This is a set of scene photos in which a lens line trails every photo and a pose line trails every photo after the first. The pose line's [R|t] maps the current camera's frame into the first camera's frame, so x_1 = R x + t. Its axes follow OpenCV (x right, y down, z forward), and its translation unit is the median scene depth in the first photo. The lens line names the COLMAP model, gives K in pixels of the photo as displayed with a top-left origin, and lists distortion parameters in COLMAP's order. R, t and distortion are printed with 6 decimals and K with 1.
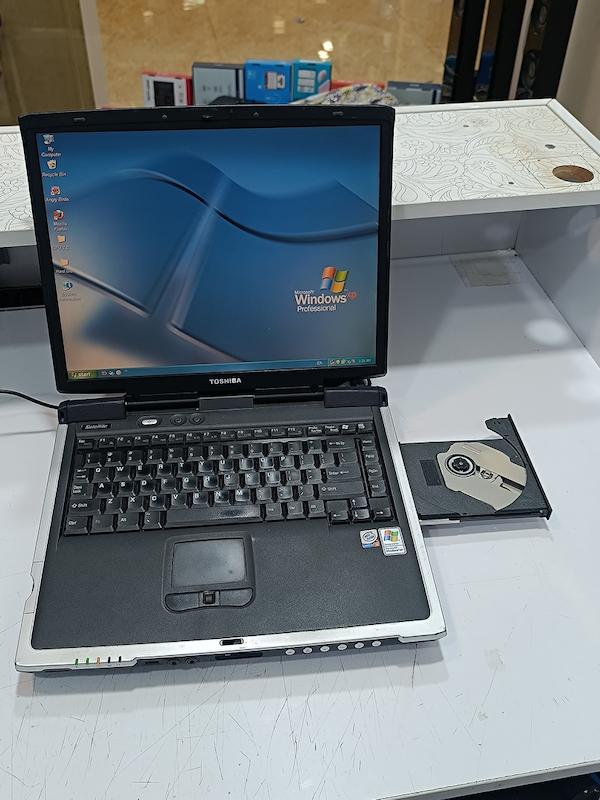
lens RADIAL K [[795.2, 0, 284.0], [0, 795.2, 390.8], [0, 0, 1]] dist [0.031587, 0.000000]
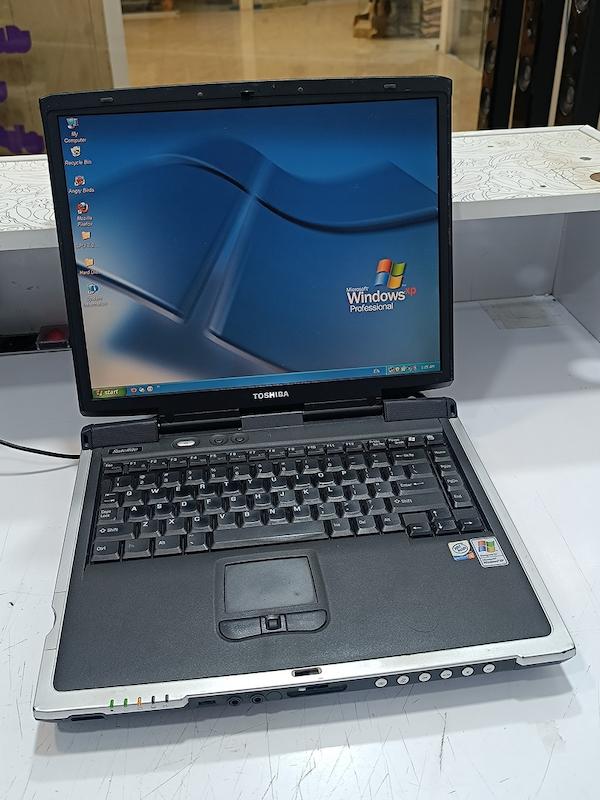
lens RADIAL K [[795.2, 0, 288.6], [0, 795.2, 400.5], [0, 0, 1]] dist [0.031587, 0.000000]
pose [[0.999211, -0.039619, 0.002603, -0.061260], [0.039547, 0.987252, -0.154171, 0.139129], [0.003538, 0.154152, 0.988041, 0.143863]]
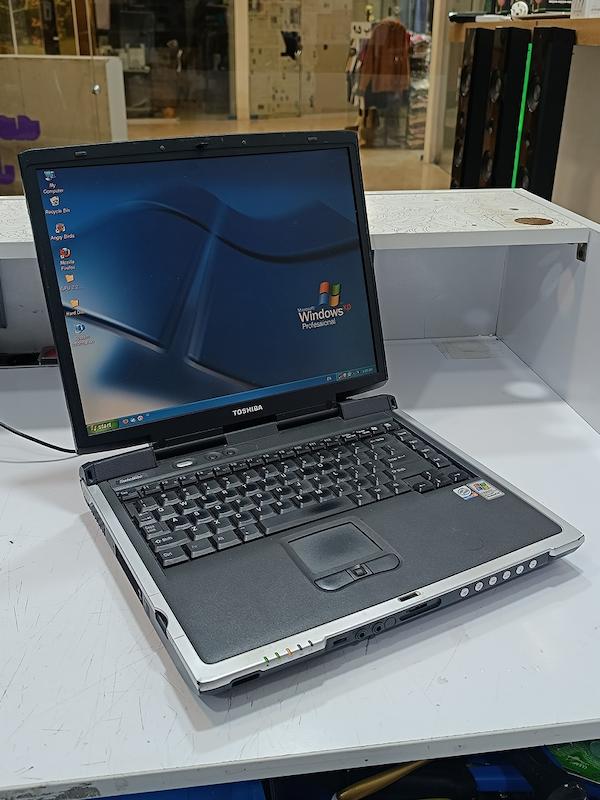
lens RADIAL K [[795.2, 0, 297.6], [0, 795.2, 402.7], [0, 0, 1]] dist [0.031587, 0.000000]
pose [[0.917070, -0.167913, 0.361646, -0.395008], [0.257336, 0.942064, -0.215159, 0.218826], [-0.304566, 0.290380, 0.907149, 0.104642]]
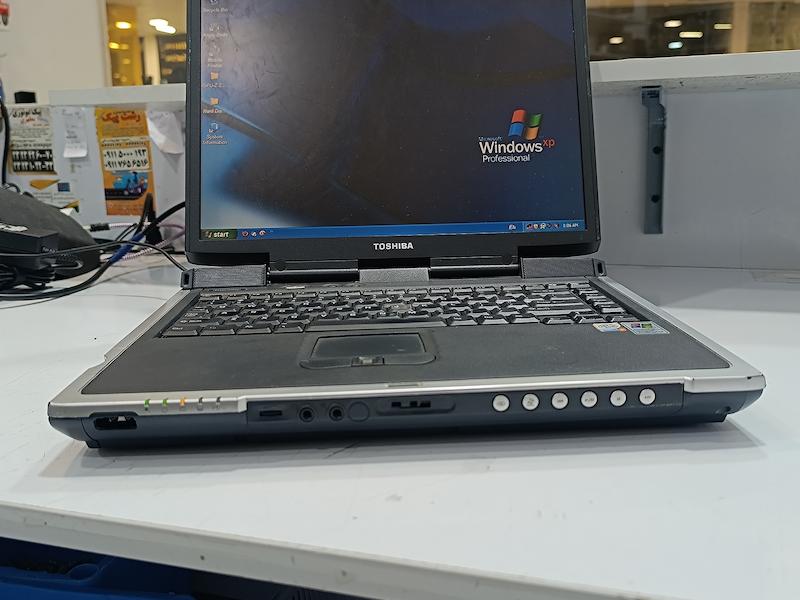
lens RADIAL K [[795.2, 0, 372.4], [0, 795.2, 296.4], [0, 0, 1]] dist [0.031587, 0.000000]
pose [[0.995929, -0.011128, -0.089455, -0.026114], [-0.034103, 0.872086, -0.488163, 0.450353], [0.083445, 0.489226, 0.868156, 0.358707]]
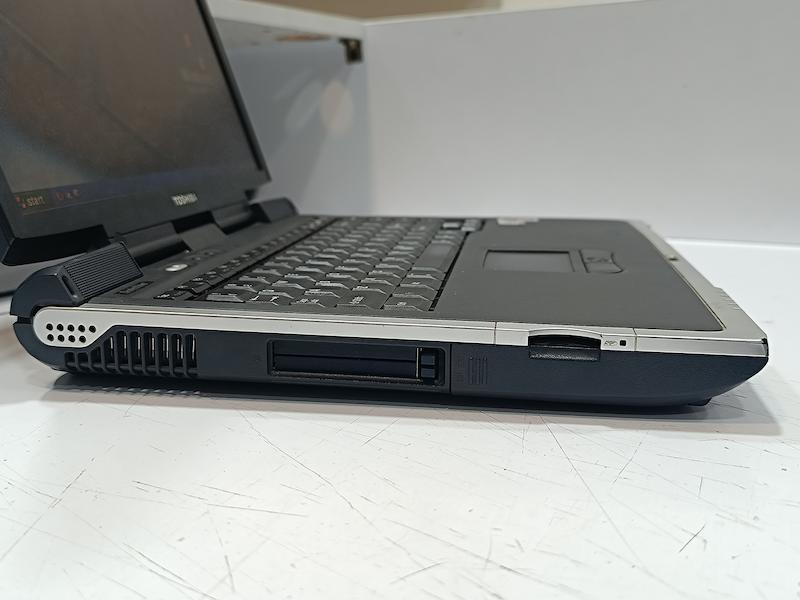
lens RADIAL K [[795.2, 0, 397.2], [0, 795.2, 304.7], [0, 0, 1]] dist [0.031587, 0.000000]
pose [[0.231334, -0.219453, 0.947800, -0.658551], [0.635397, 0.771824, 0.023623, 0.143127], [-0.736719, 0.596765, 0.317989, 0.799122]]
